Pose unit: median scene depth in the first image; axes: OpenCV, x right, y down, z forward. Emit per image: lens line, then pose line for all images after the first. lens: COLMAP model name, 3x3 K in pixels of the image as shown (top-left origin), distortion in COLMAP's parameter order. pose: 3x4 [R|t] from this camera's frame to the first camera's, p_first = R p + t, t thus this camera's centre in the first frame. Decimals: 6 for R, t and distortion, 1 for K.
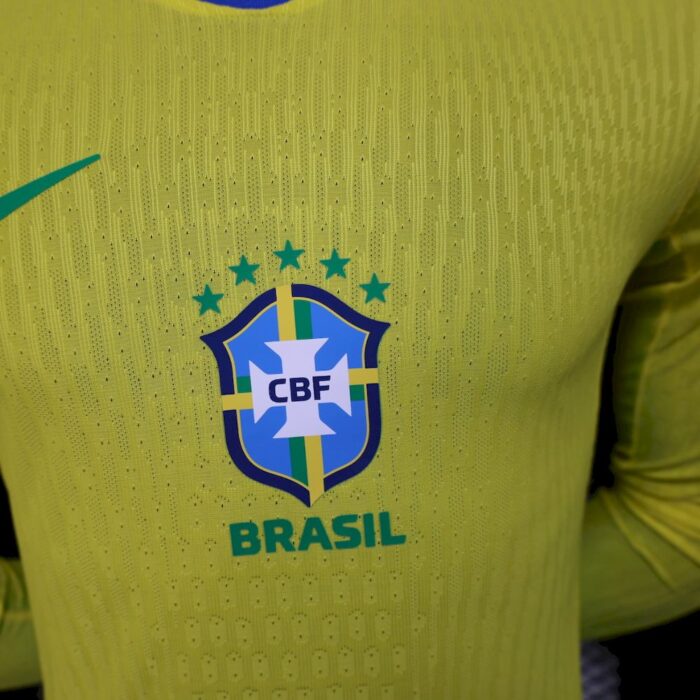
lens RADIAL K [[743.7, 0, 349.4], [0, 743.7, 349.8], [0, 0, 1]] dist [0.010917, 0.000000]
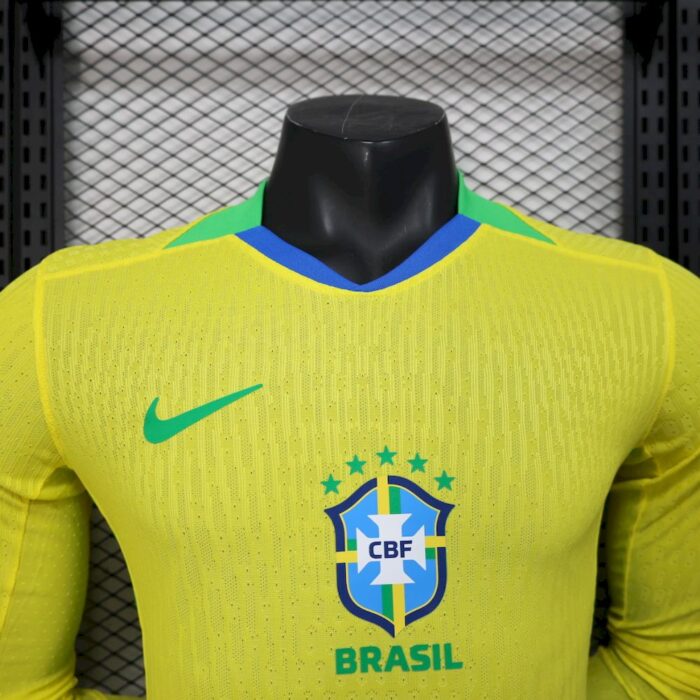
lens RADIAL K [[743.7, 0, 349.8], [0, 743.7, 349.9], [0, 0, 1]] dist [0.010917, 0.000000]
pose [[0.999200, 0.037320, 0.014369, -0.178553], [-0.033300, 0.975424, -0.217807, -0.007052], [-0.022144, 0.217154, 0.975886, -0.477915]]
